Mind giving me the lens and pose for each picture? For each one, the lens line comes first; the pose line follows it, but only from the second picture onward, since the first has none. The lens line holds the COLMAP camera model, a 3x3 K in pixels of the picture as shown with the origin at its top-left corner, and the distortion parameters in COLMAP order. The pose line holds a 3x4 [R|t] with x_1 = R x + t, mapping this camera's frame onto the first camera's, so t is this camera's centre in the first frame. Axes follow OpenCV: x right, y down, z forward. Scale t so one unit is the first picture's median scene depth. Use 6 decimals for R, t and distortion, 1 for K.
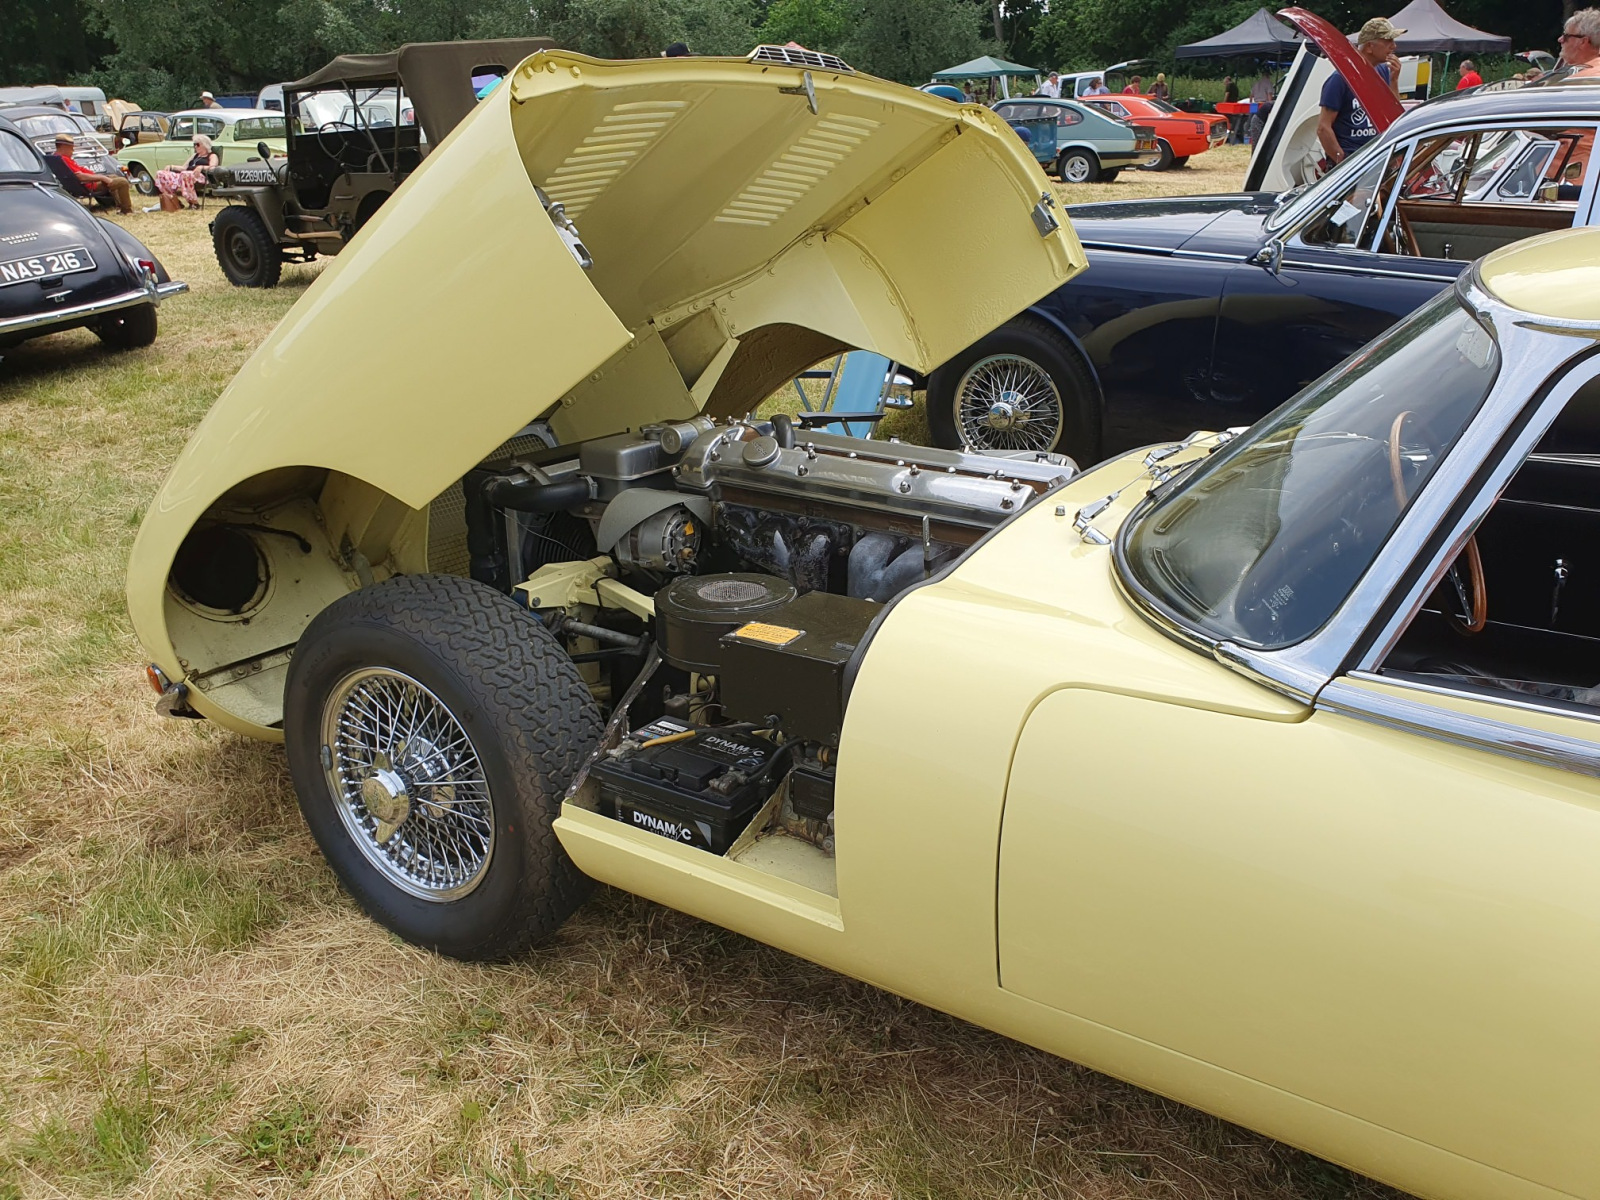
lens RADIAL K [[1218.7, 0, 797.7], [0, 1218.7, 600.3], [0, 0, 1]] dist [0.005478, 0.004919]
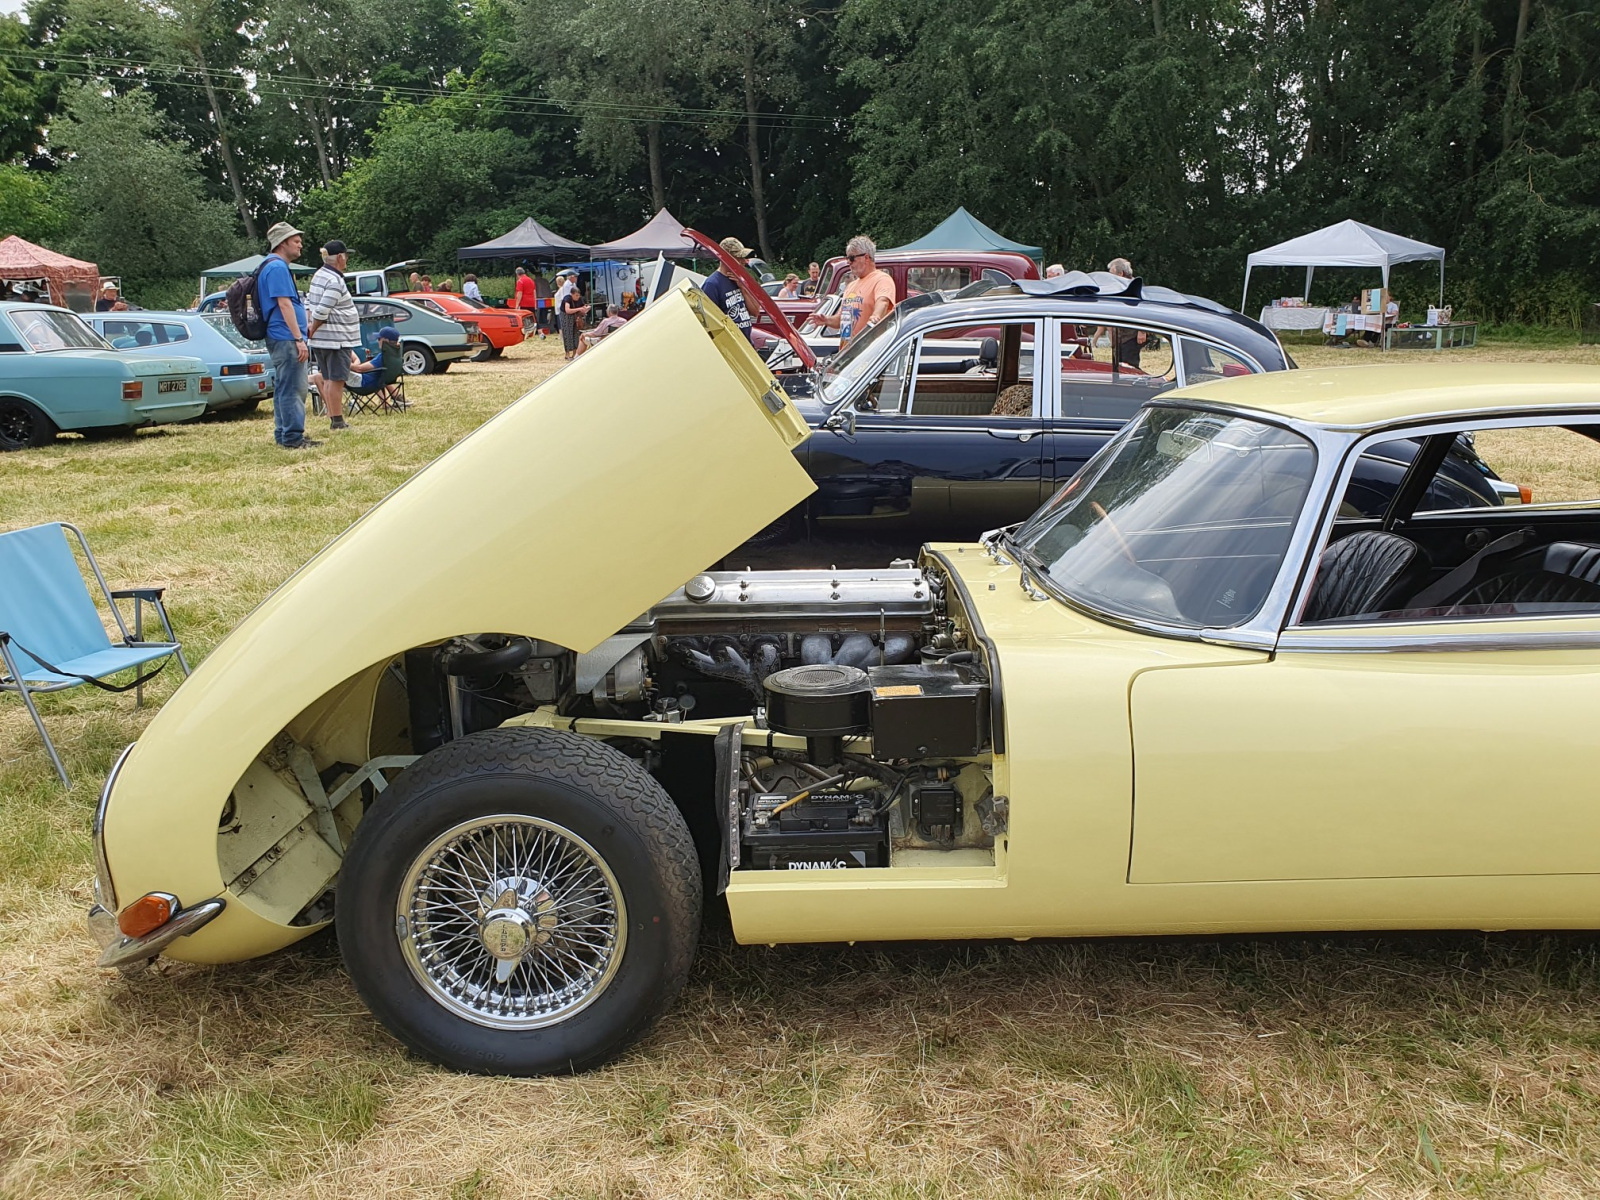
lens RADIAL K [[1218.7, 0, 807.1], [0, 1218.7, 595.6], [0, 0, 1]] dist [0.005478, 0.004919]
pose [[0.855819, -0.131070, 0.500395, -0.580857], [0.203725, 0.974586, -0.093153, 0.020296], [-0.475469, 0.181665, 0.860771, -0.115910]]
